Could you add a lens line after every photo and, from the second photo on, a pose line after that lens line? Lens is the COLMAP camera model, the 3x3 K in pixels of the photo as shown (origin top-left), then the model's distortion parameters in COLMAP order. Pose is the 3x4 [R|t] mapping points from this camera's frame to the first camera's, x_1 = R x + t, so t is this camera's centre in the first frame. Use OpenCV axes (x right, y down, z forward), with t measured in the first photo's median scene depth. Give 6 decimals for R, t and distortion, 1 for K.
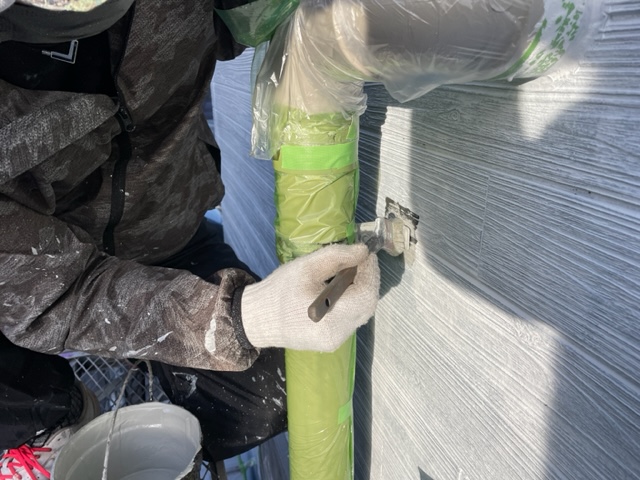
lens RADIAL K [[490.9, 0, 319.0], [0, 490.9, 242.6], [0, 0, 1]] dist [0.046515, -0.077075]
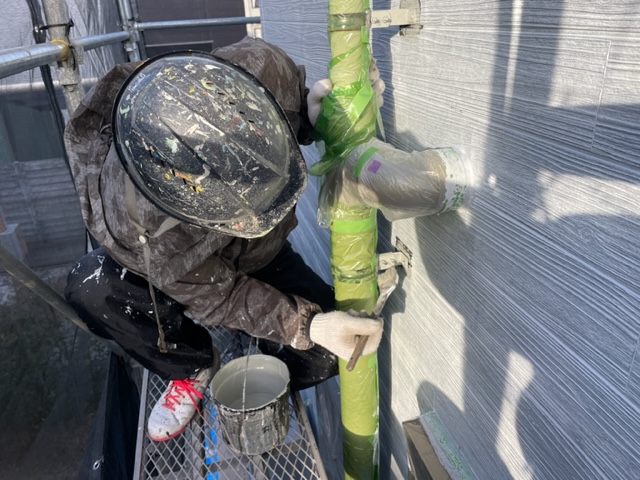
lens RADIAL K [[490.9, 0, 320.3], [0, 490.9, 239.2], [0, 0, 1]] dist [0.046515, -0.077075]
pose [[0.995518, -0.009196, -0.094121, 0.035057], [0.017001, 0.996449, 0.082466, -0.214120], [0.093028, -0.083697, 0.992139, -0.648458]]
